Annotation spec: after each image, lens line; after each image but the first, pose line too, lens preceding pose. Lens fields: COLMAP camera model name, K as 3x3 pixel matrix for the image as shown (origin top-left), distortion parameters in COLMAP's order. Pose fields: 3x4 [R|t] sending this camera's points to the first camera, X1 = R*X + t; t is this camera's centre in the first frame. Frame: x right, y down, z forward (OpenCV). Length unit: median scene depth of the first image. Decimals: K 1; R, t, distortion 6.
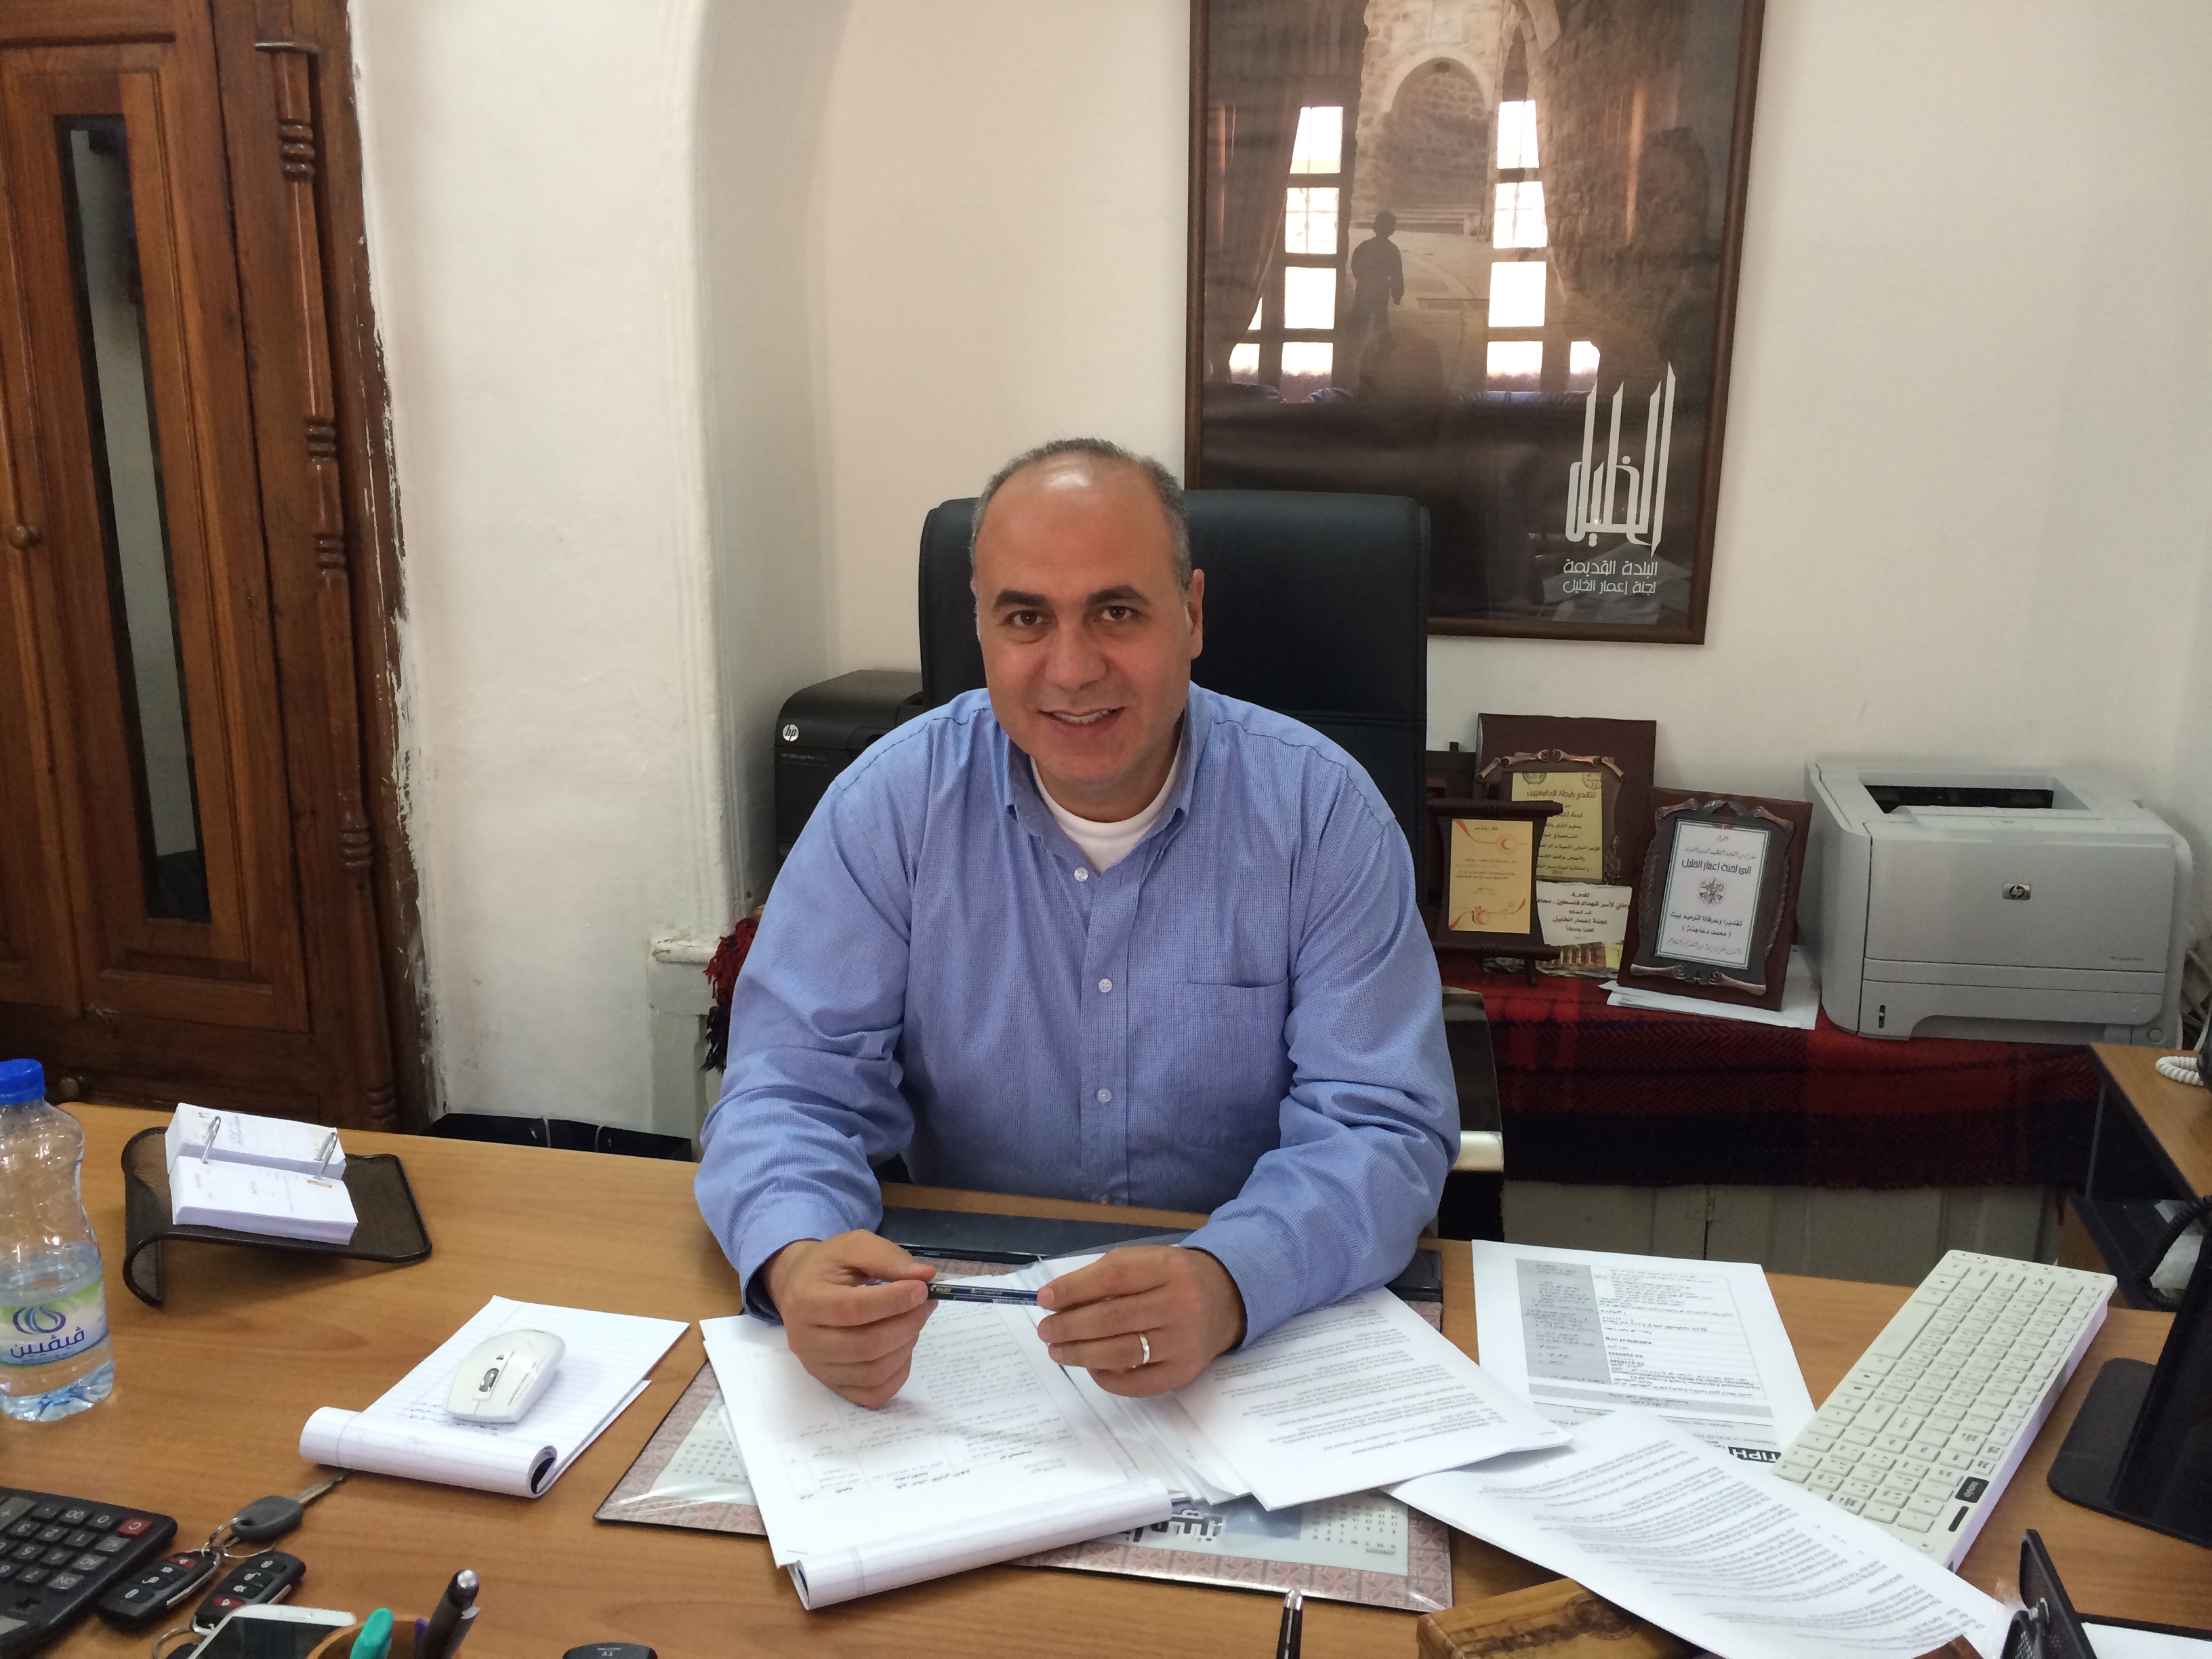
lens RADIAL K [[1919.6, 0, 1104.4], [0, 1919.6, 832.9], [0, 0, 1]] dist [0.033585, -0.003515]
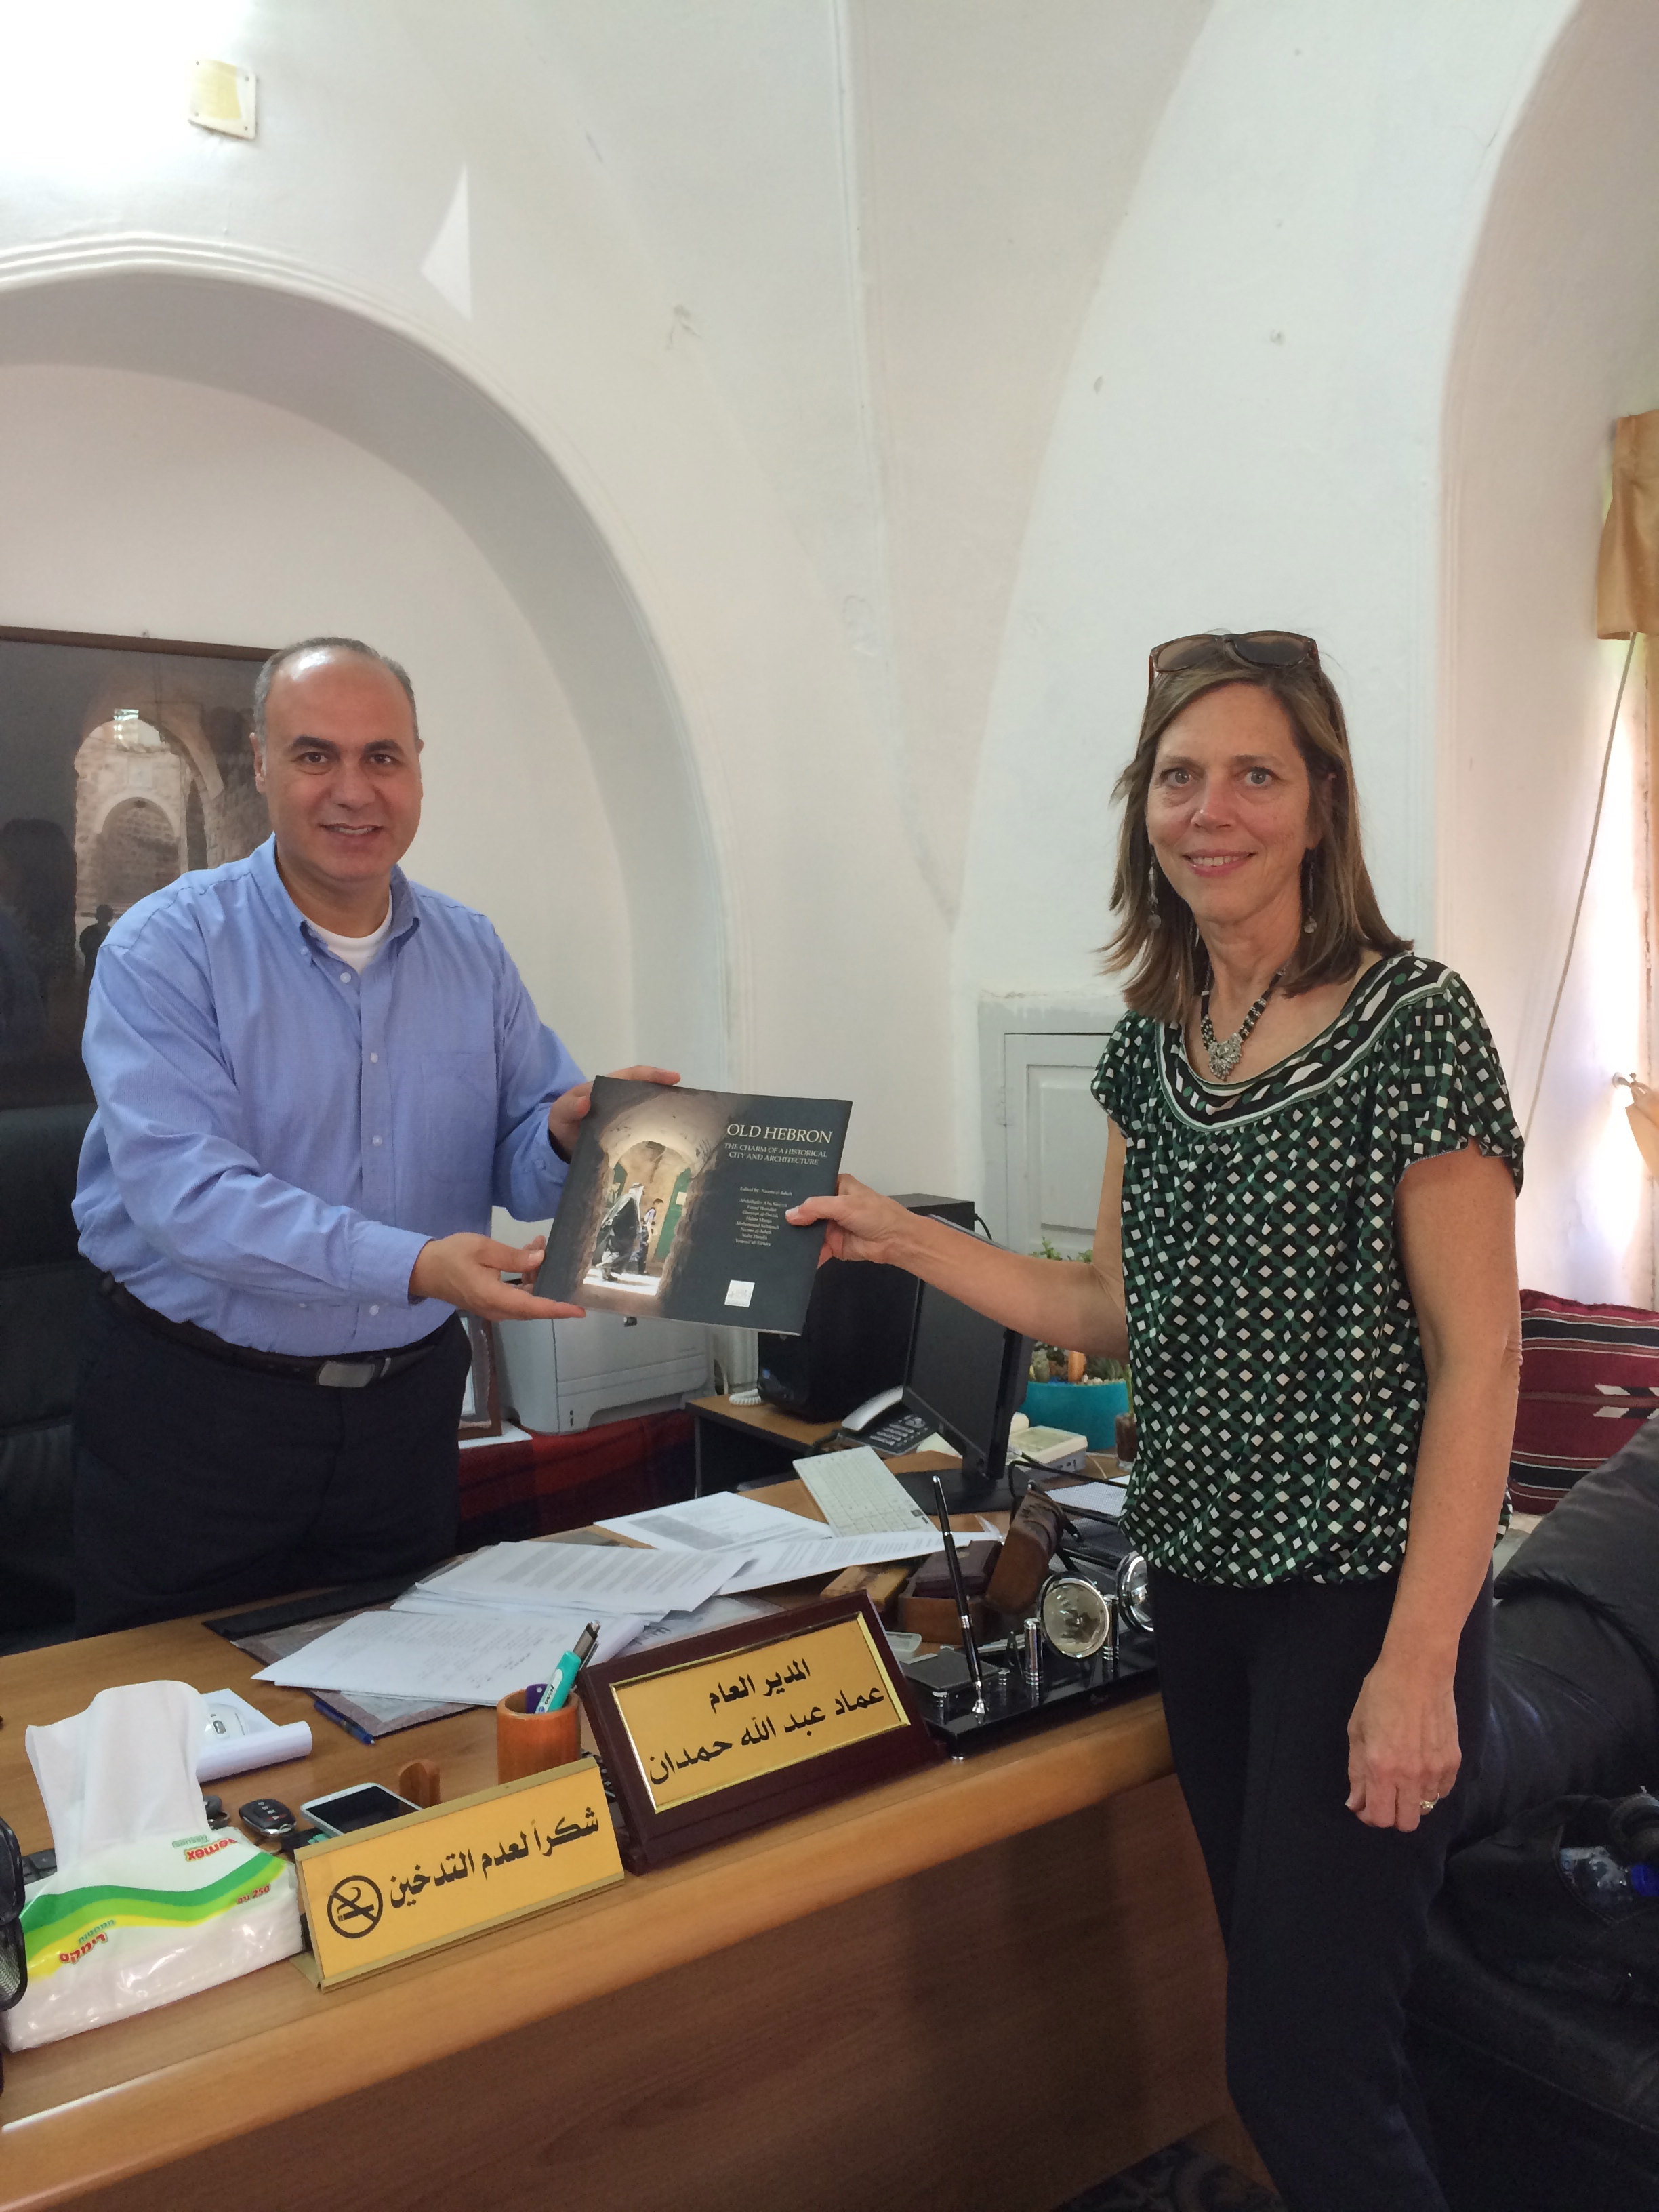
lens RADIAL K [[1919.6, 0, 829.7], [0, 1919.6, 1103.8], [0, 0, 1]] dist [0.033585, -0.003515]
pose [[0.648844, -0.063826, 0.758240, -0.546232], [0.212855, 0.971919, -0.100332, 0.044432], [-0.730544, 0.226494, 0.644209, -0.172078]]
